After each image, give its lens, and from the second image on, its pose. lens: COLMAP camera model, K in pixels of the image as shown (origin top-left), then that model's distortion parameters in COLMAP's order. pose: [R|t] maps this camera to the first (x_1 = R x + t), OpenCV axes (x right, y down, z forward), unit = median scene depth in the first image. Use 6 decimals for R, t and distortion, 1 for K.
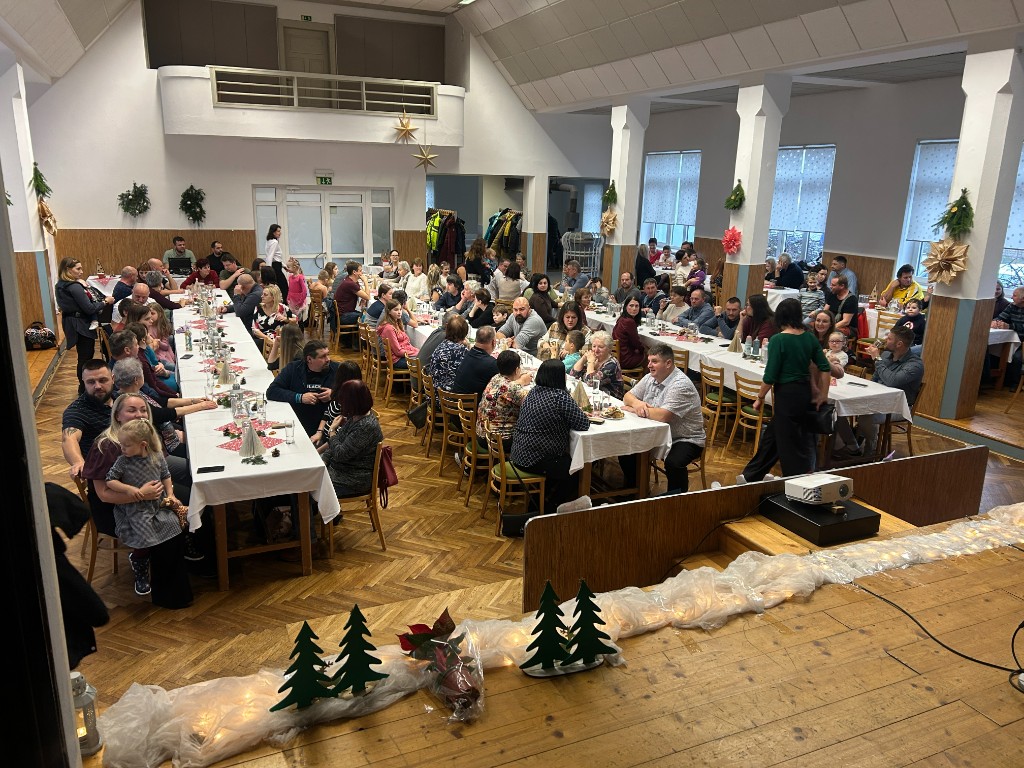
lens RADIAL K [[768.6, 0, 512.9], [0, 768.6, 386.0], [0, 0, 1]] dist [0.054320, -0.068270]
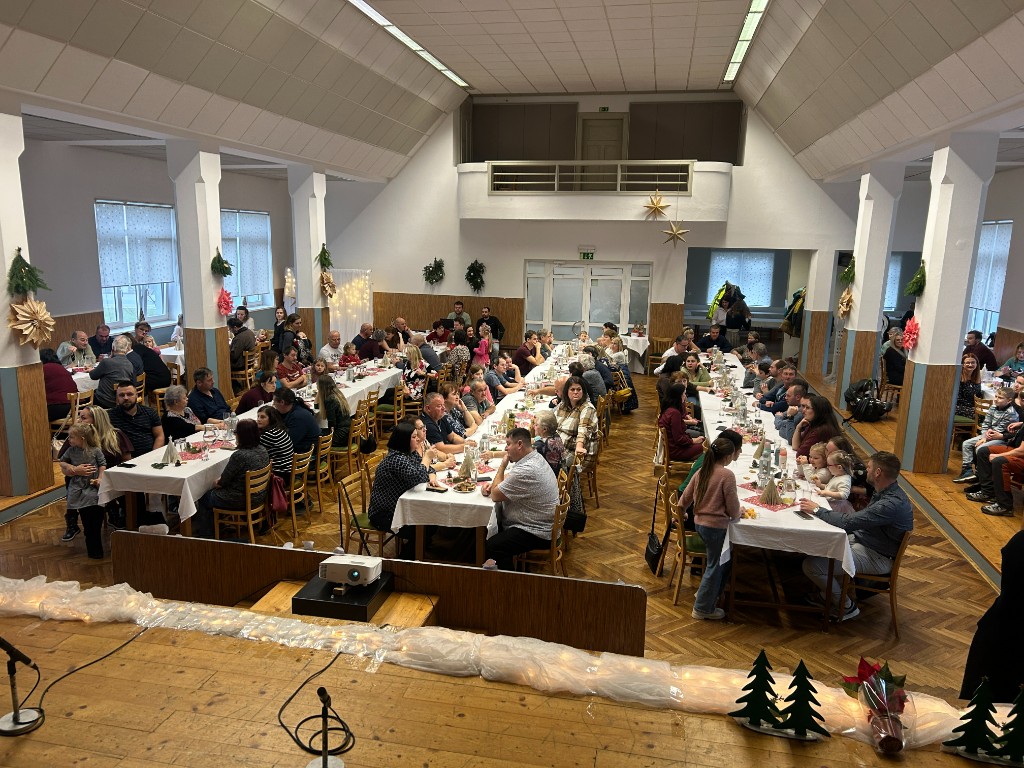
lens RADIAL K [[768.6, 0, 515.4], [0, 768.6, 407.0], [0, 0, 1]] dist [0.054320, -0.068270]
pose [[0.815734, 0.117178, -0.566434, 0.333301], [-0.149539, 0.988697, -0.010823, -0.030332], [0.558763, 0.093533, 0.824036, 0.075064]]
